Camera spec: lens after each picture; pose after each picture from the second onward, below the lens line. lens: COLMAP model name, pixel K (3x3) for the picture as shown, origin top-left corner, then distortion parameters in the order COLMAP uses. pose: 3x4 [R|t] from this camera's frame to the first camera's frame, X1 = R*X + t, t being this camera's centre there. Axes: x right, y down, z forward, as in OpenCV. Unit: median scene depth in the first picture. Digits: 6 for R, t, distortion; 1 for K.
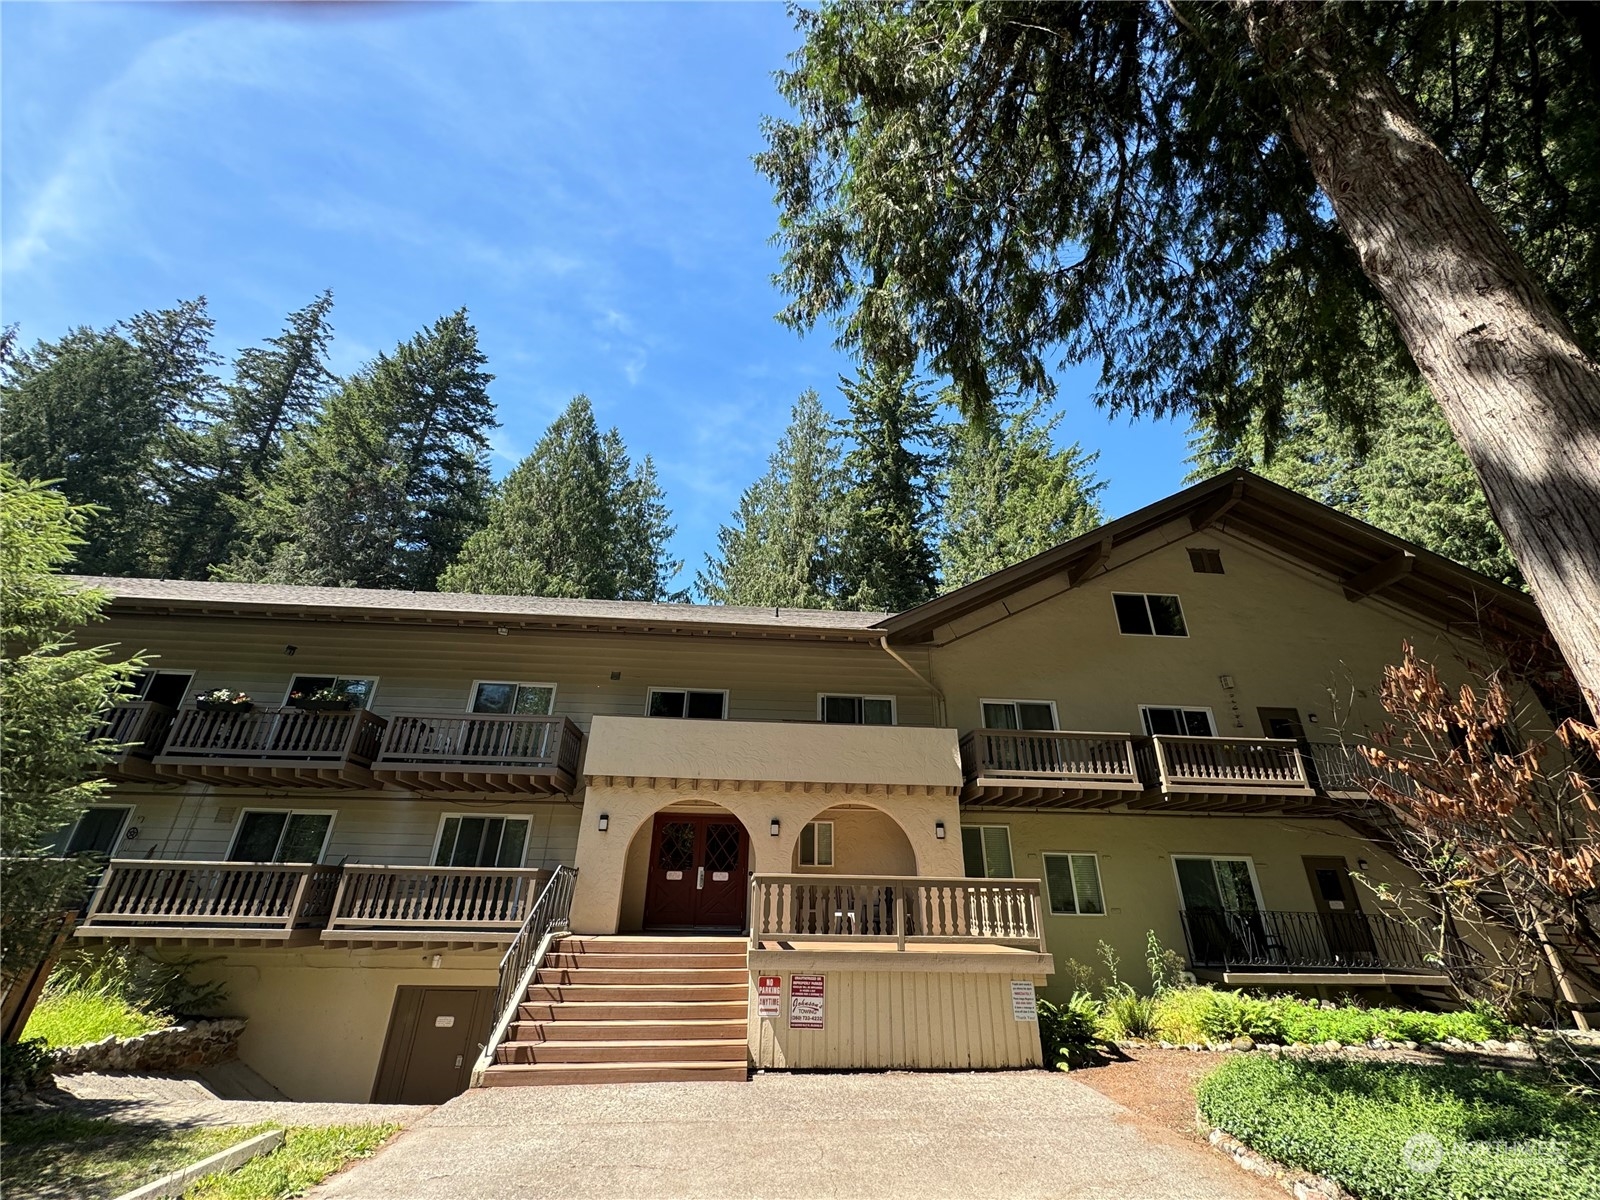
lens RADIAL K [[638.0, 0, 802.0], [0, 638.0, 596.1], [0, 0, 1]] dist [-0.001526, -0.000218]
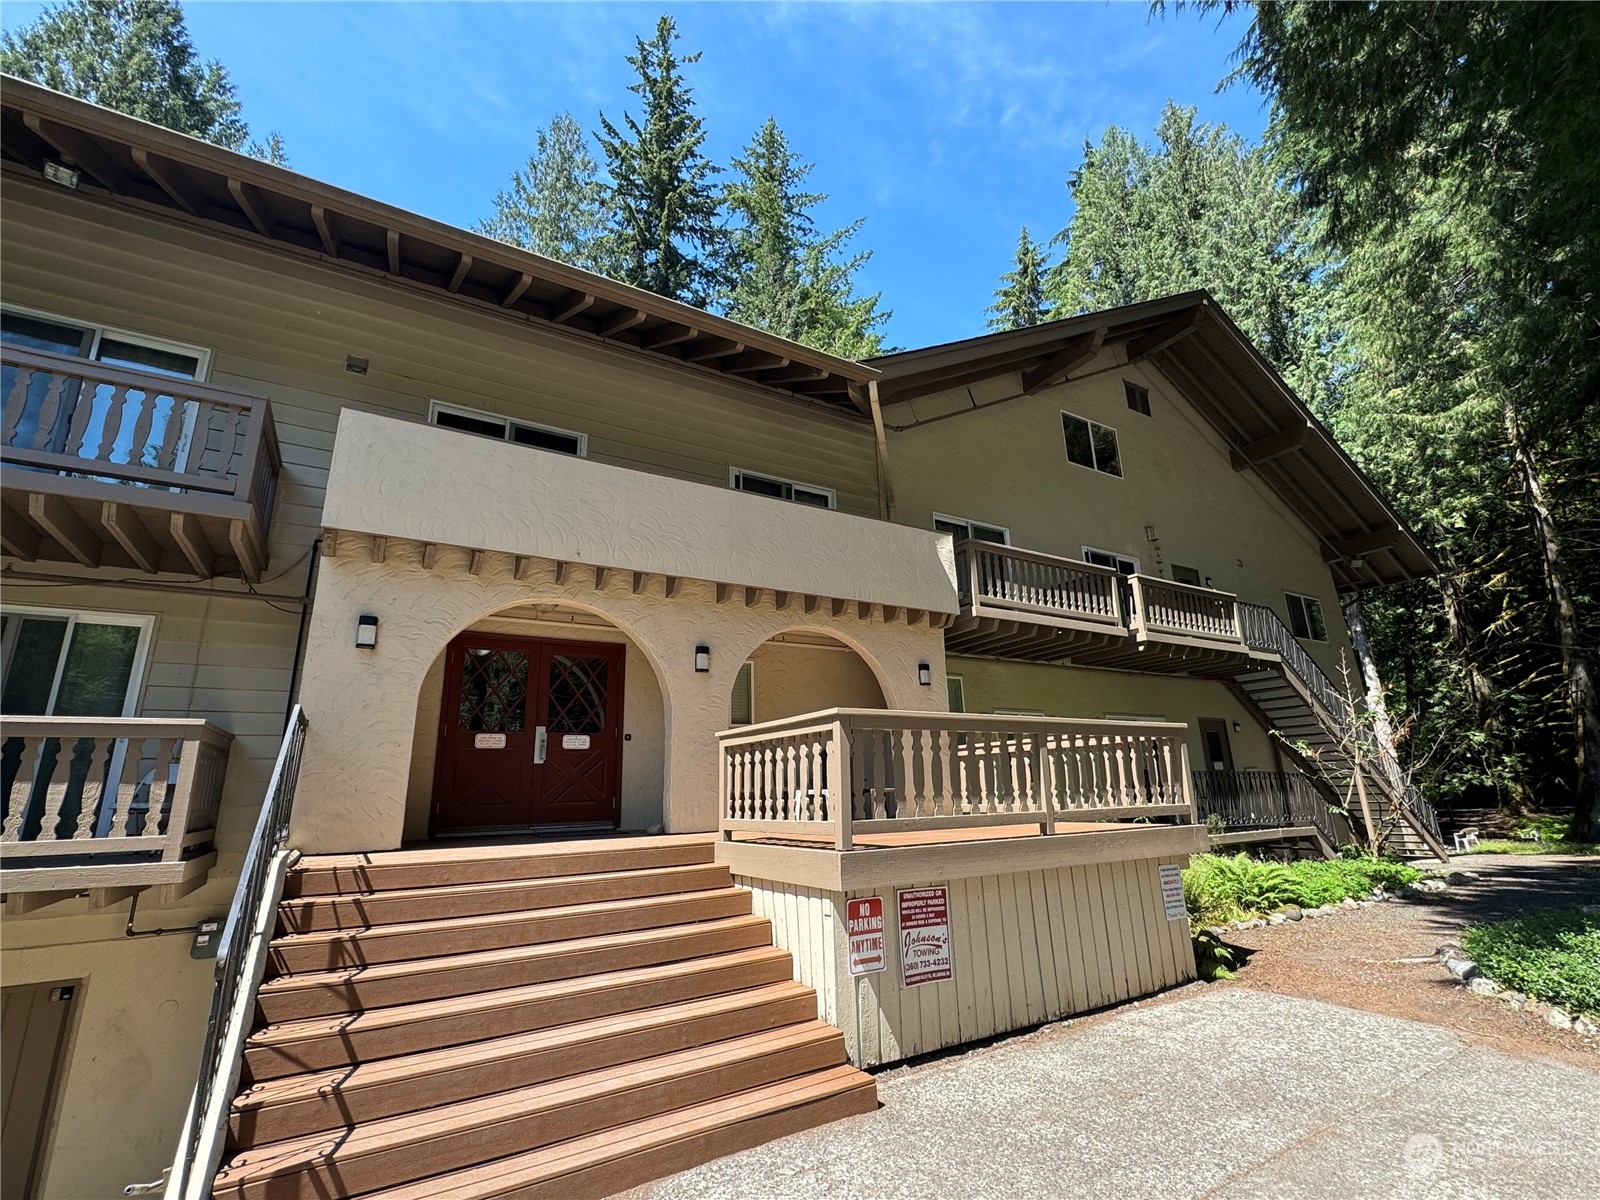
lens RADIAL K [[715.0, 0, 800.0], [0, 715.0, 600.0], [0, 0, 1]] dist [-0.001681, 0.000432]
pose [[0.895063, 0.077422, 0.439167, -0.249300], [-0.154479, 0.977668, 0.142486, 0.200594], [-0.418328, -0.195376, 0.887034, 0.387796]]
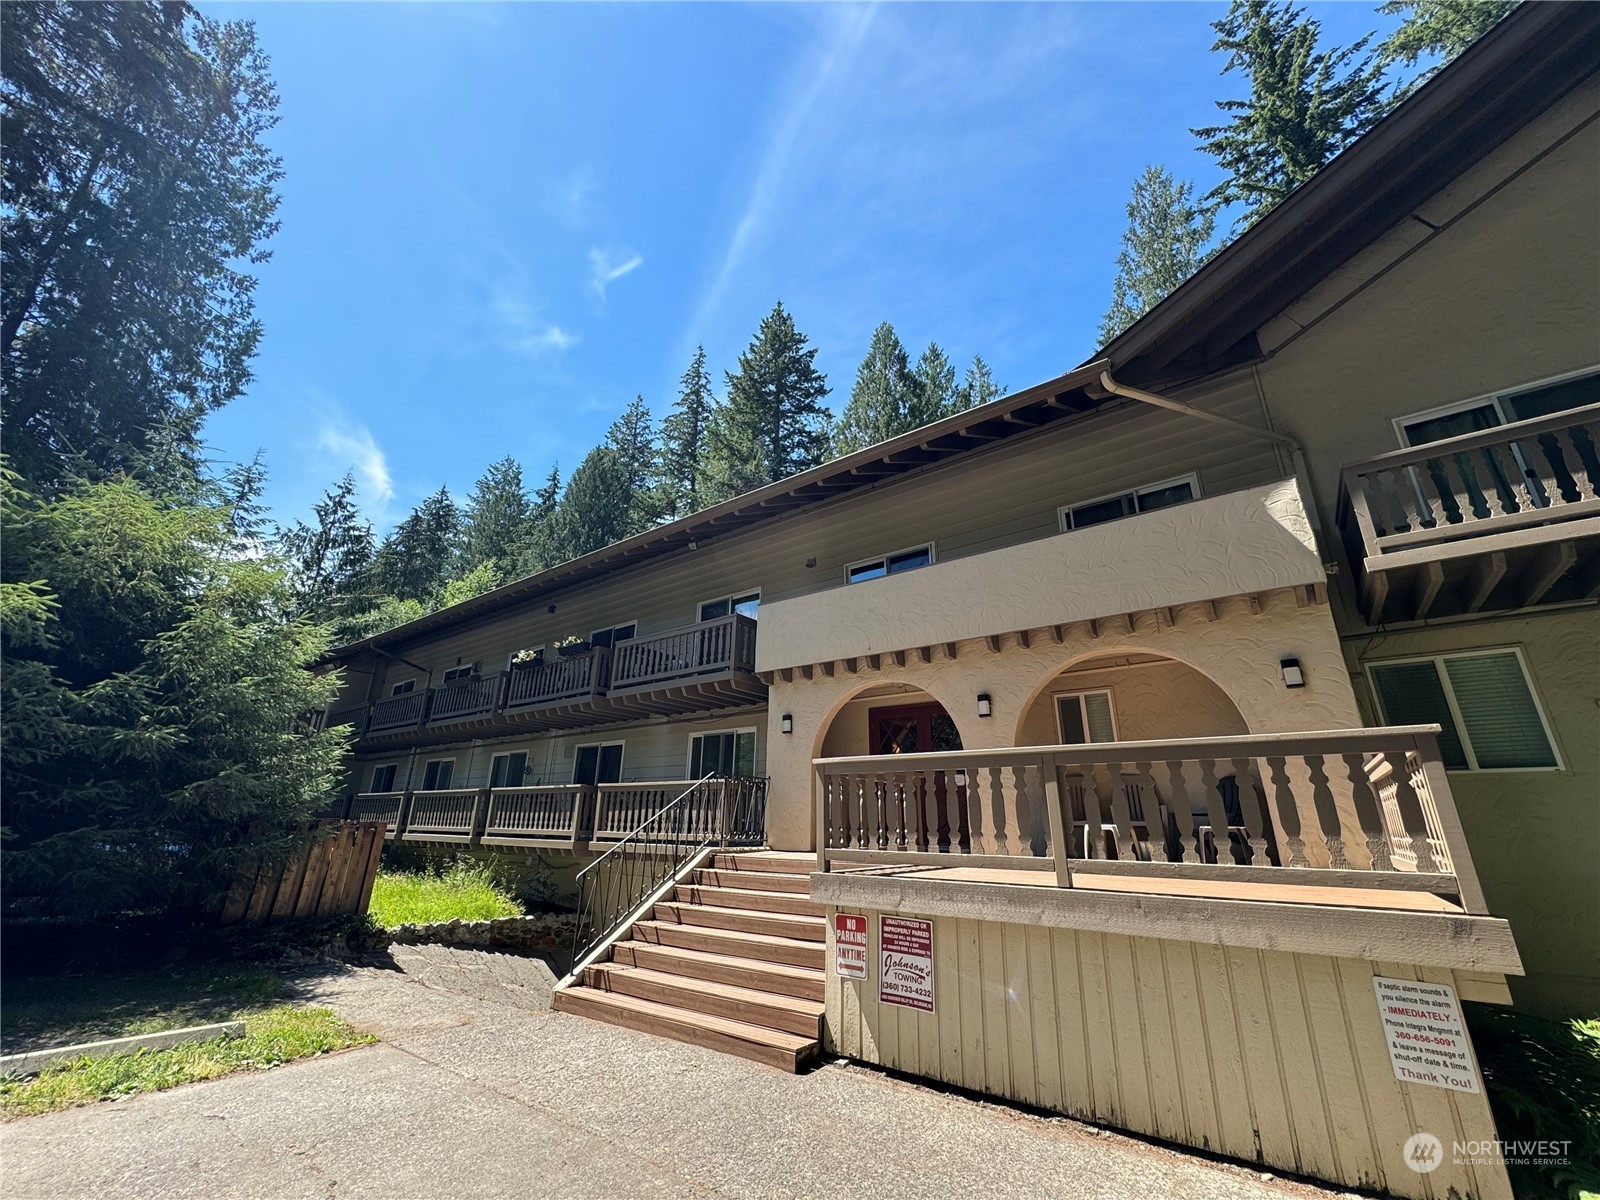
lens RADIAL K [[638.0, 0, 802.0], [0, 638.0, 596.1], [0, 0, 1]] dist [-0.001526, -0.000218]
pose [[0.750104, -0.227960, -0.620789, 0.254384], [0.284891, 0.958529, -0.007745, 0.199158], [0.596809, -0.171048, 0.783939, 0.369170]]
